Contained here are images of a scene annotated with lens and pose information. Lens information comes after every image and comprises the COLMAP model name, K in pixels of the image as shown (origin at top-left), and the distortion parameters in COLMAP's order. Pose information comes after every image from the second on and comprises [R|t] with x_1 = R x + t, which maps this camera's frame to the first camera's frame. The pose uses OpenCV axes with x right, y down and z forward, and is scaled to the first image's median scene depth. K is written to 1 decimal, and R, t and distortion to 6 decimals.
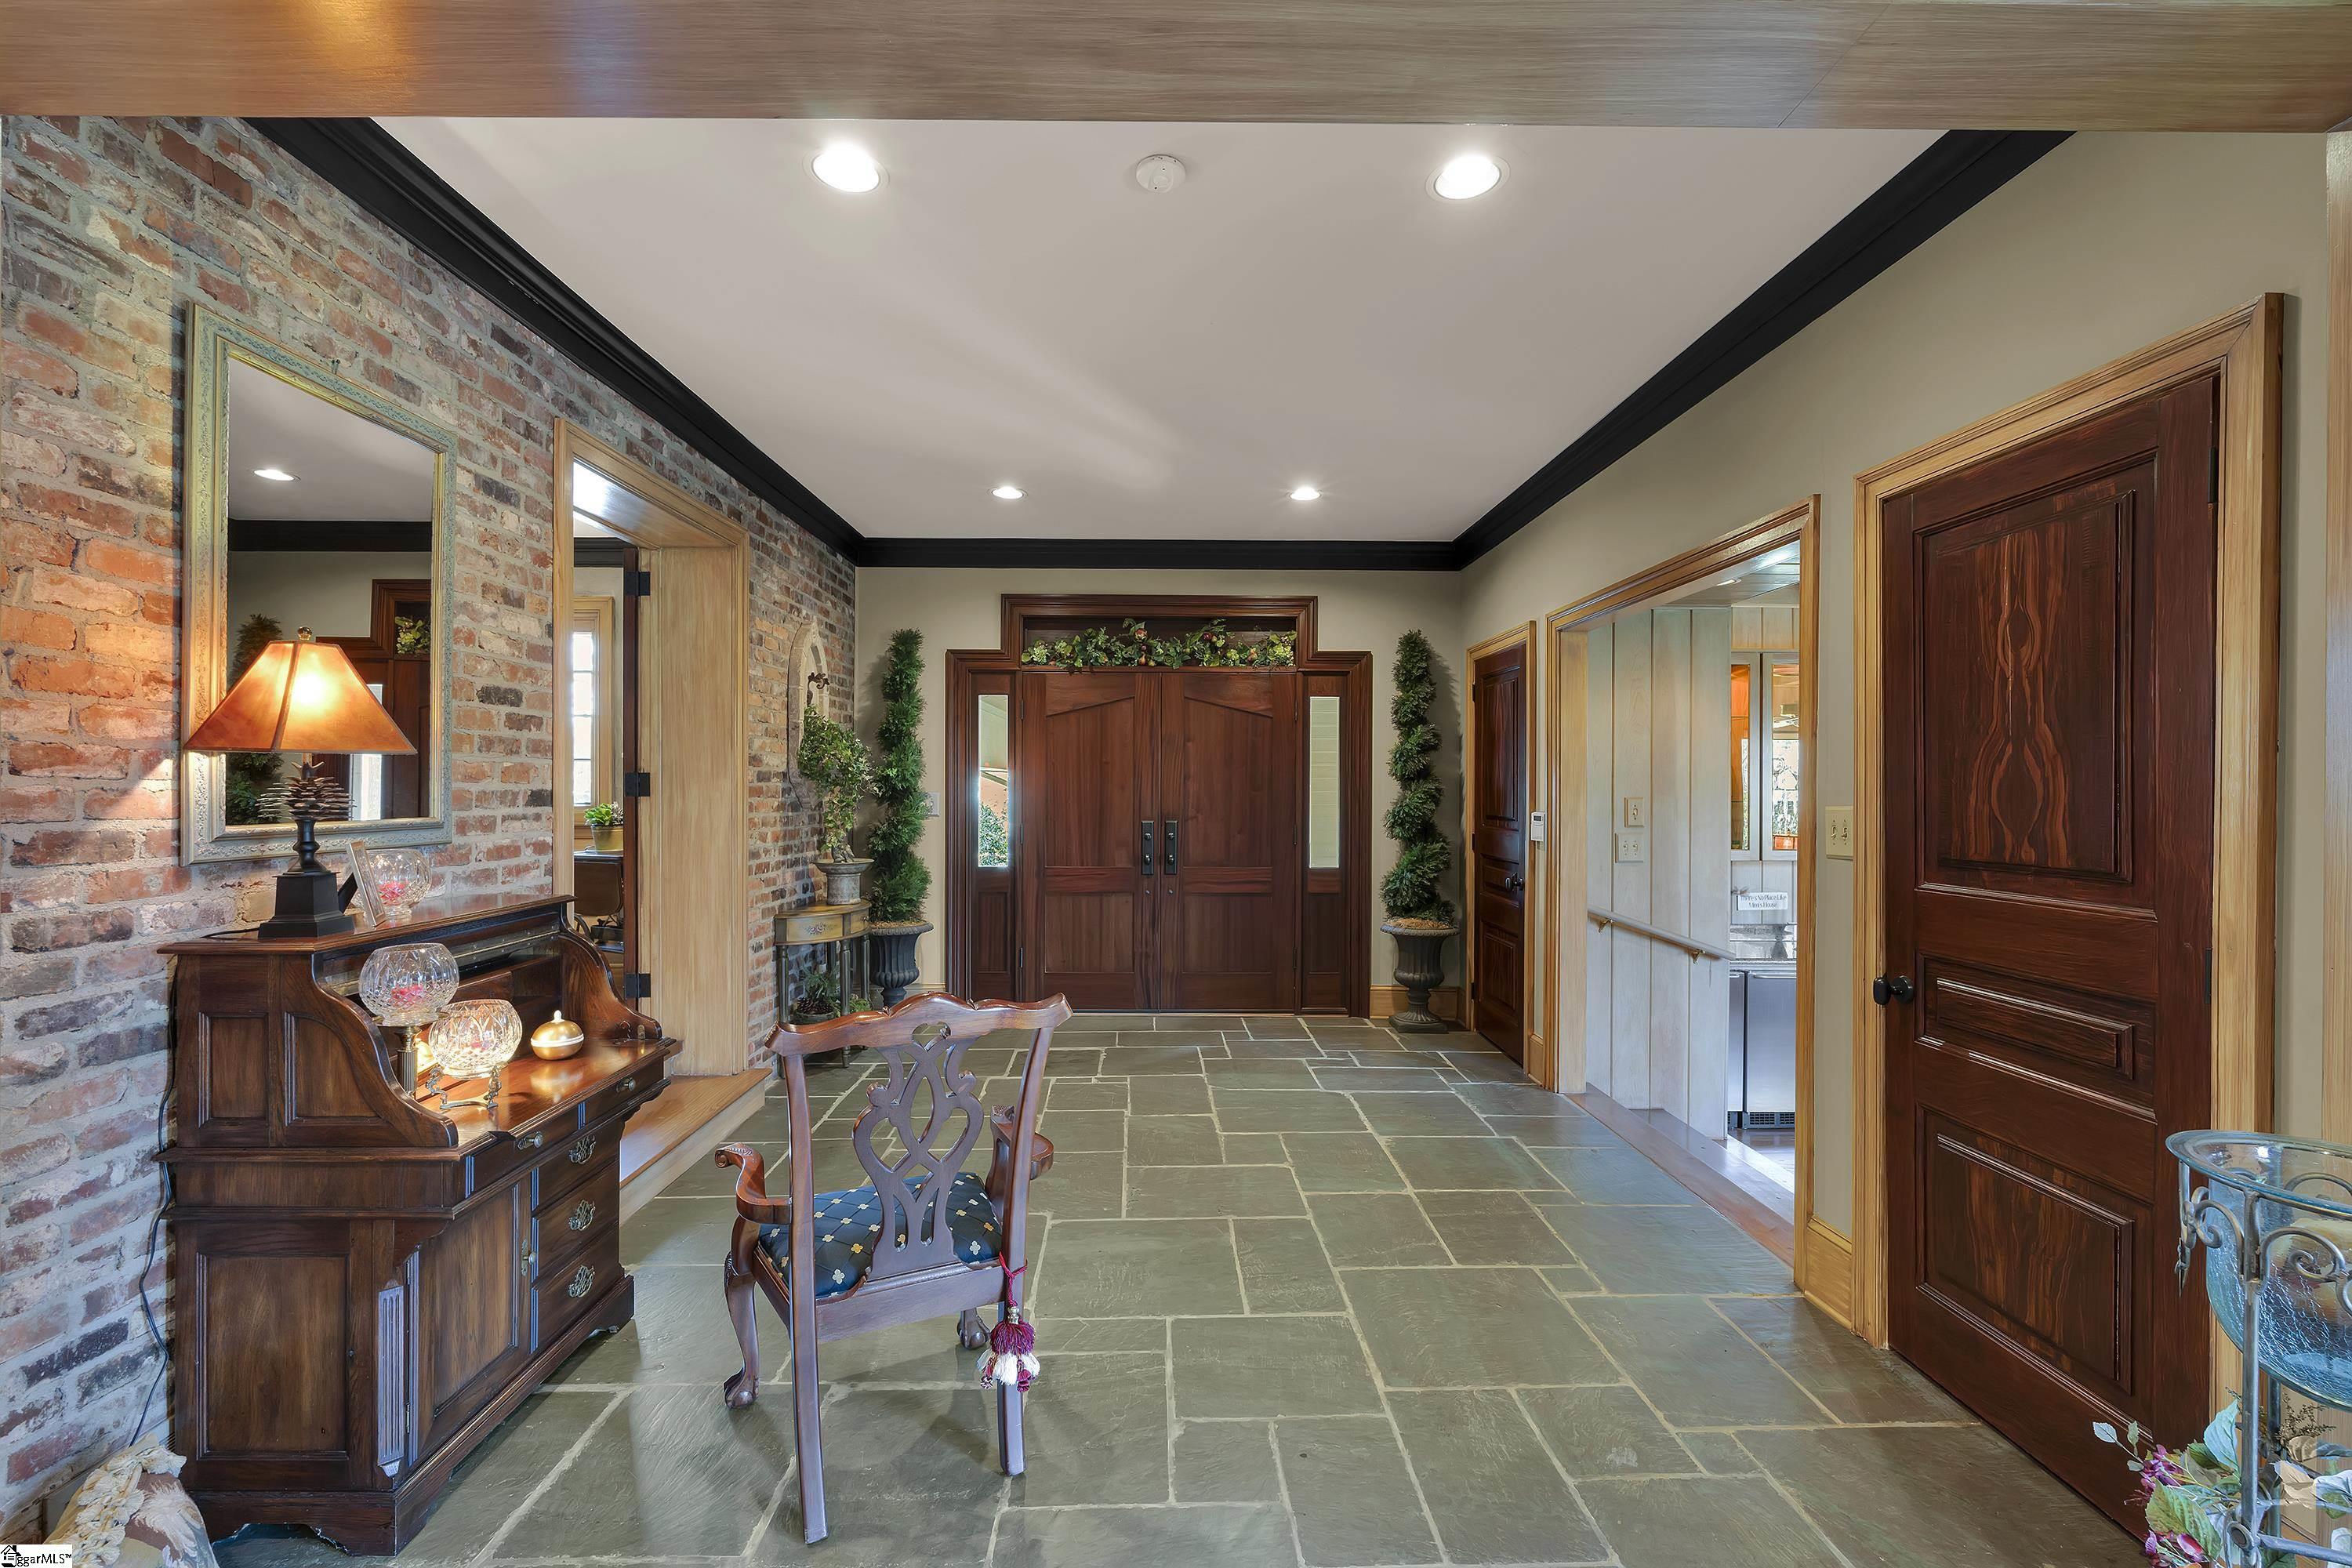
lens RADIAL K [[1051.2, 0, 1158.3], [0, 1051.2, 801.8], [0, 0, 1]] dist [-0.007432, 0.002021]
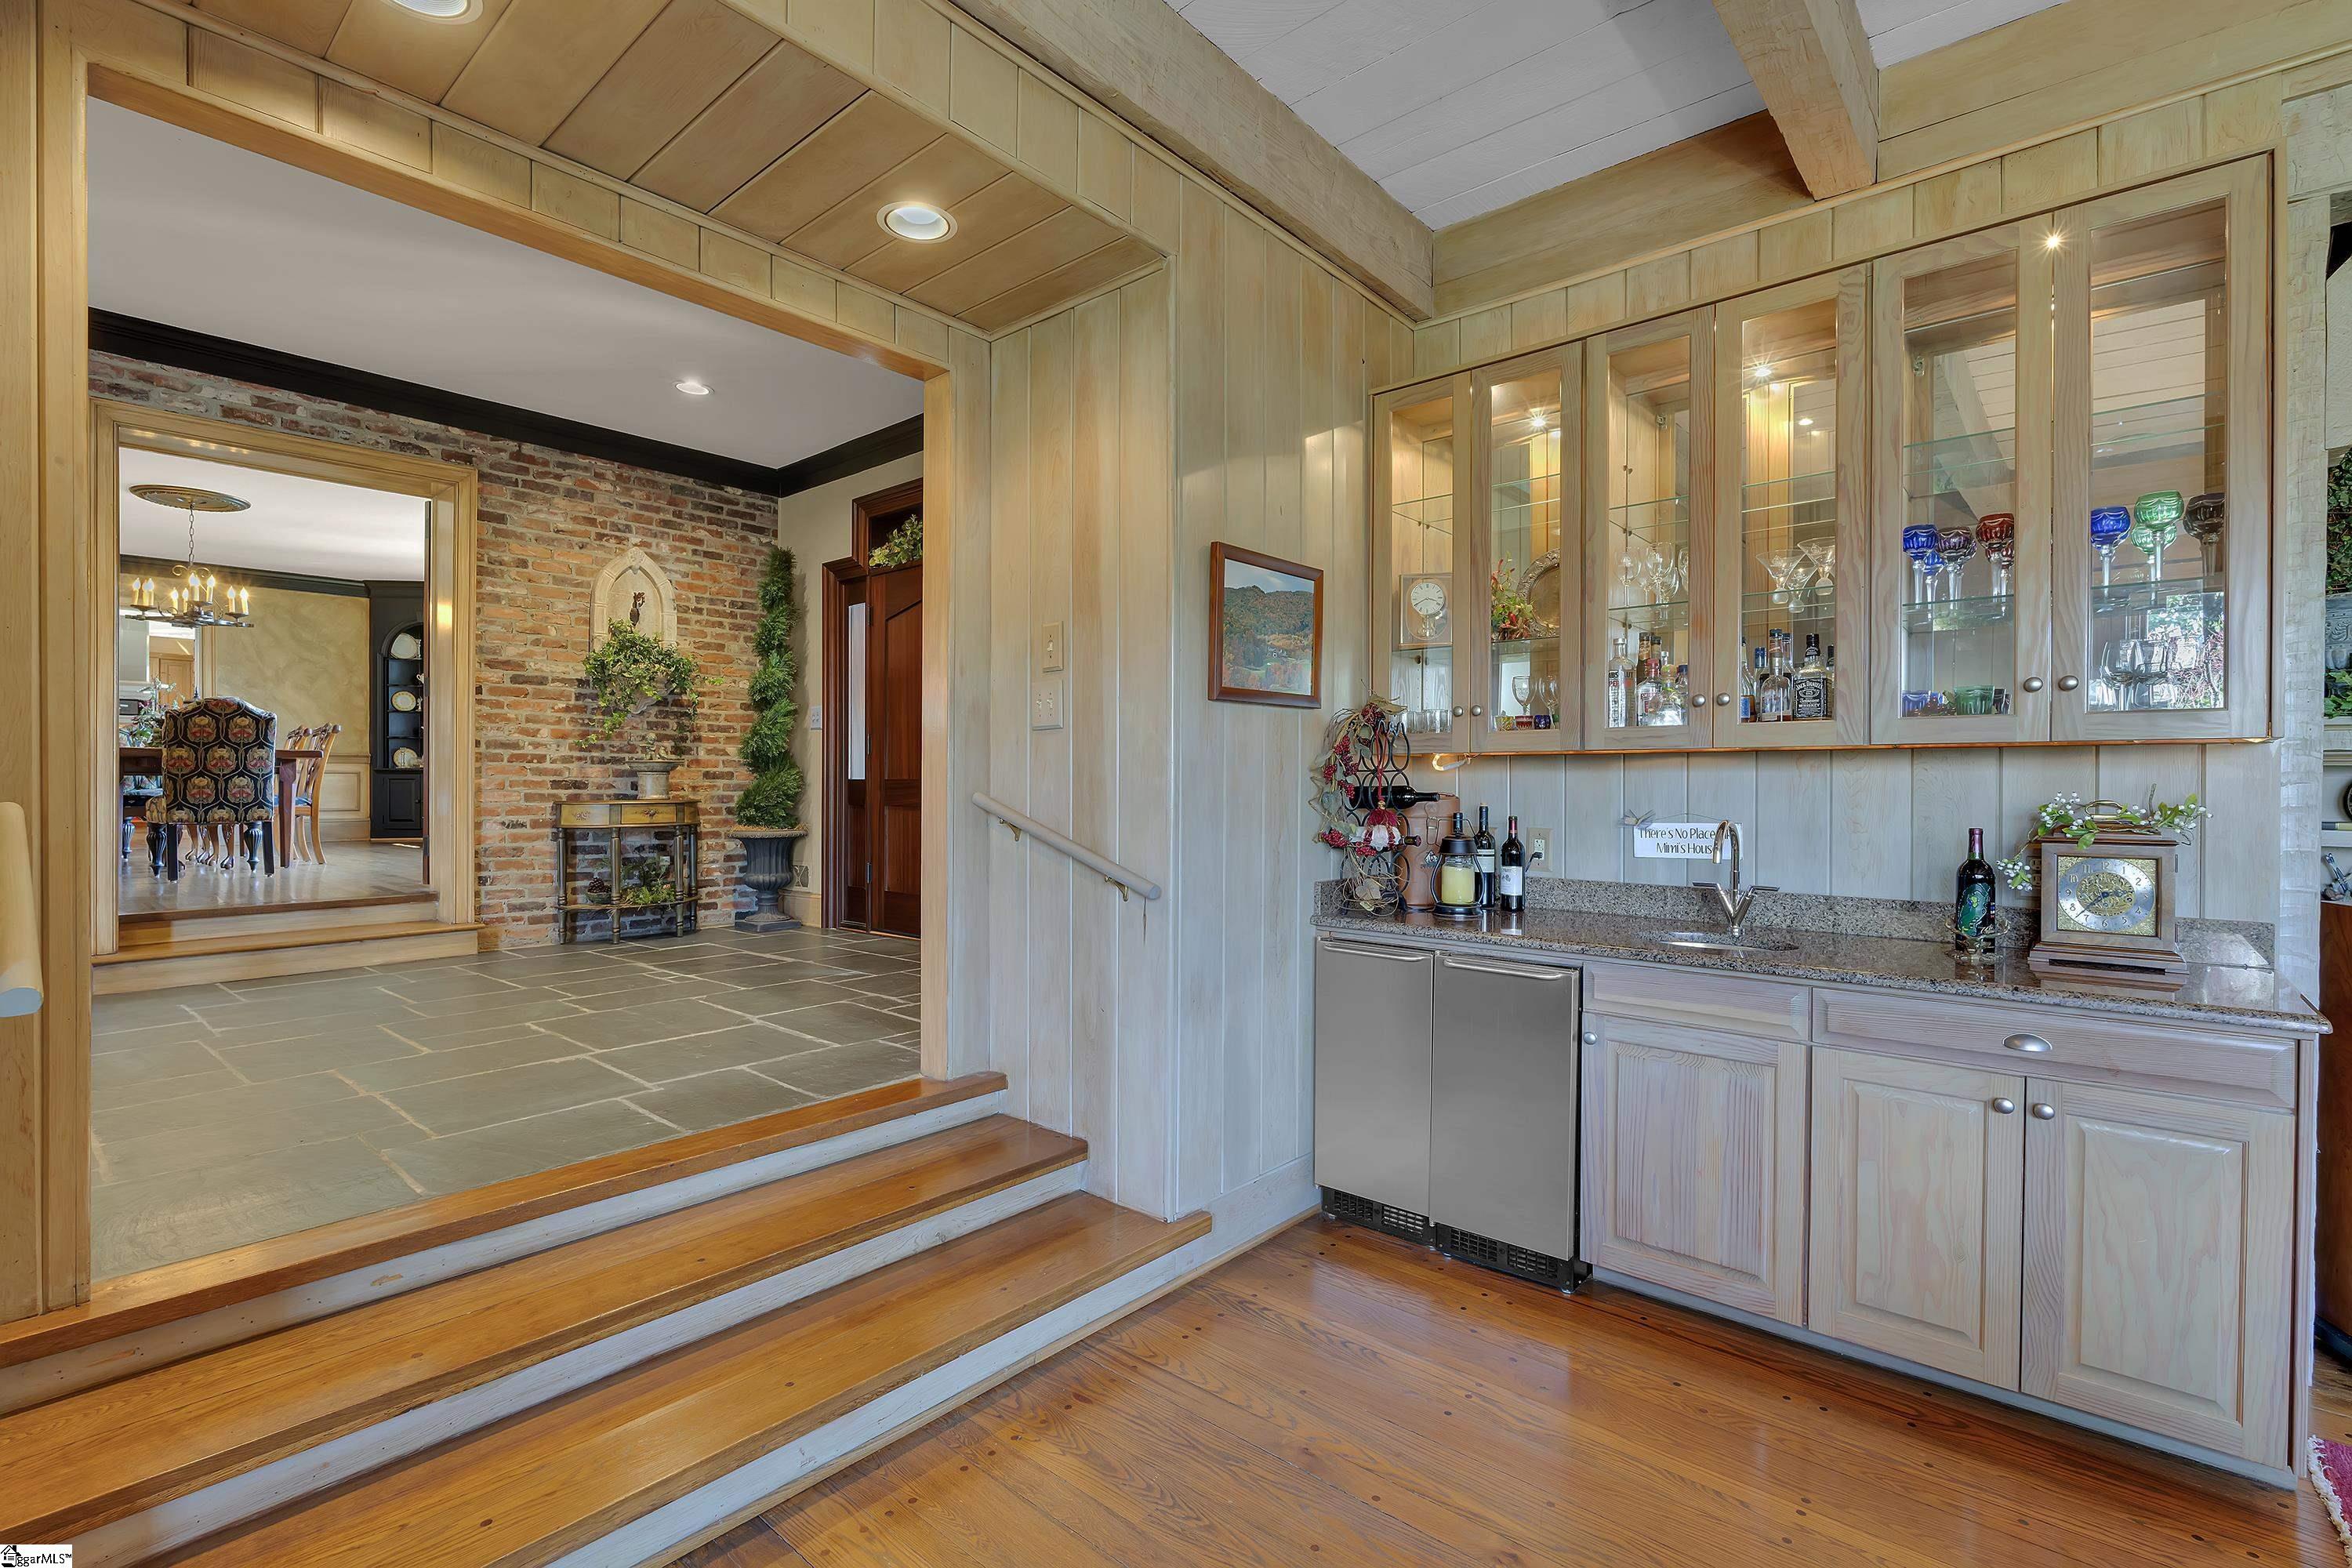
lens RADIAL K [[1051.2, 0, 1165.6], [0, 1051.2, 788.8], [0, 0, 1]] dist [-0.007432, 0.002021]
pose [[0.751928, 0.003591, -0.659235, 1.117900], [-0.011241, 0.999910, -0.007374, 0.118474], [0.659149, 0.012955, 0.751901, 0.713008]]
